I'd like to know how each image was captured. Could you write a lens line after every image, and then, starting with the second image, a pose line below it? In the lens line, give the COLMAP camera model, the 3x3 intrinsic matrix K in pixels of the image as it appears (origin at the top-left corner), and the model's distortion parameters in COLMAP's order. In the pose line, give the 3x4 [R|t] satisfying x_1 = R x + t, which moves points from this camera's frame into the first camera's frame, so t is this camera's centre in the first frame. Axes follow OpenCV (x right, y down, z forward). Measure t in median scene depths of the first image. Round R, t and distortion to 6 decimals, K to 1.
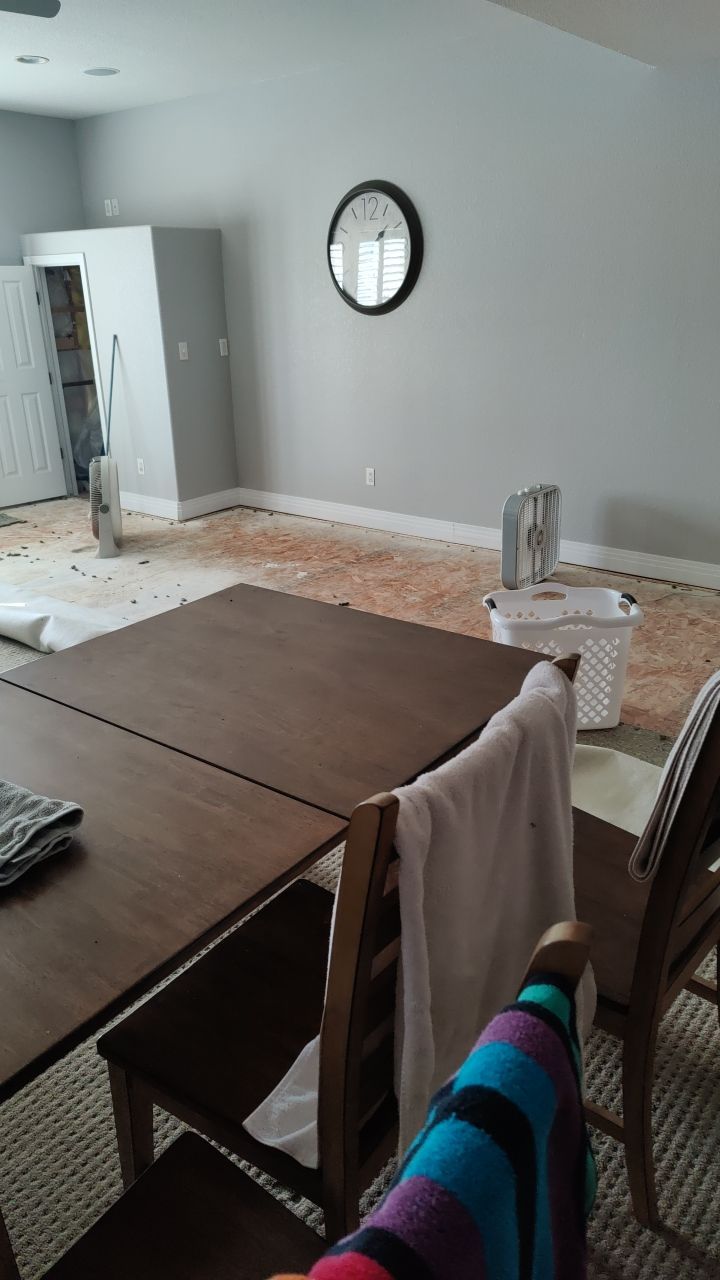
lens RADIAL K [[854.6, 0, 360.0], [0, 854.6, 640.0], [0, 0, 1]] dist [-0.005438, 0.000061]
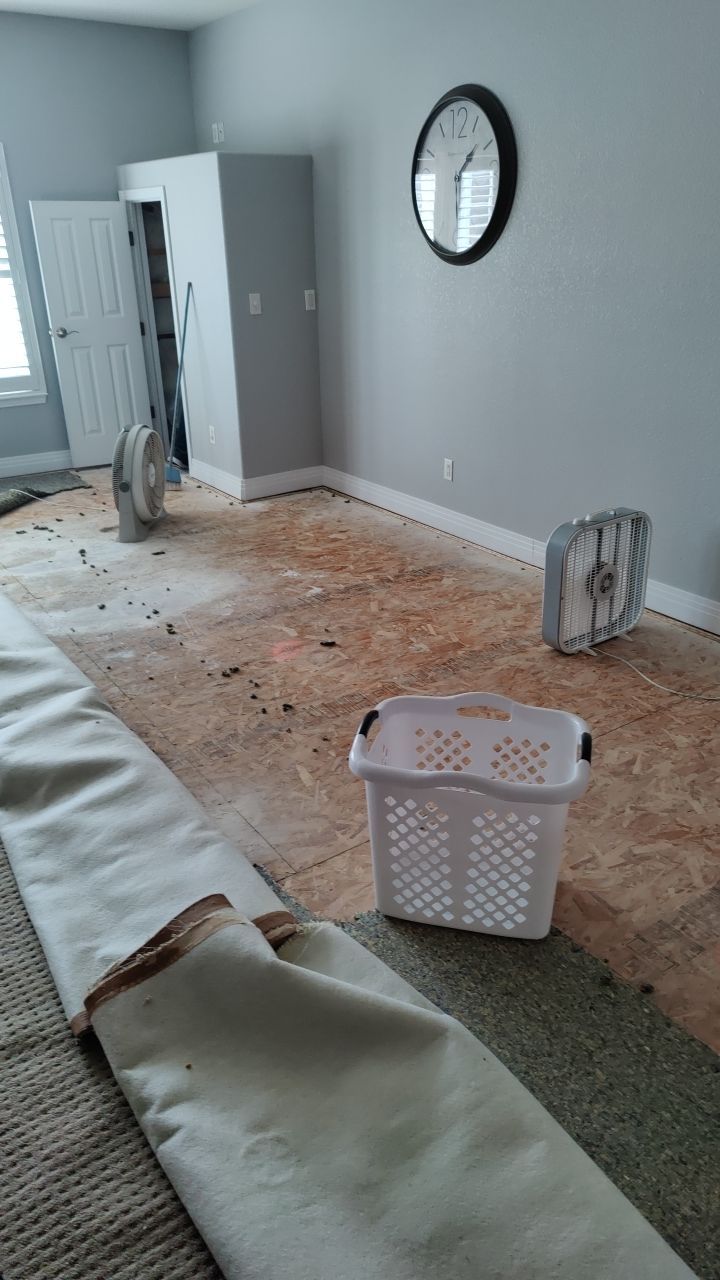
lens RADIAL K [[870.6, 0, 360.0], [0, 870.6, 640.0], [0, 0, 1]] dist [0.001995, -0.000708]
pose [[0.959678, 0.124675, -0.251942, 0.166882], [-0.111598, 0.991586, 0.065603, -0.080116], [0.258001, -0.034841, 0.965516, 0.189898]]
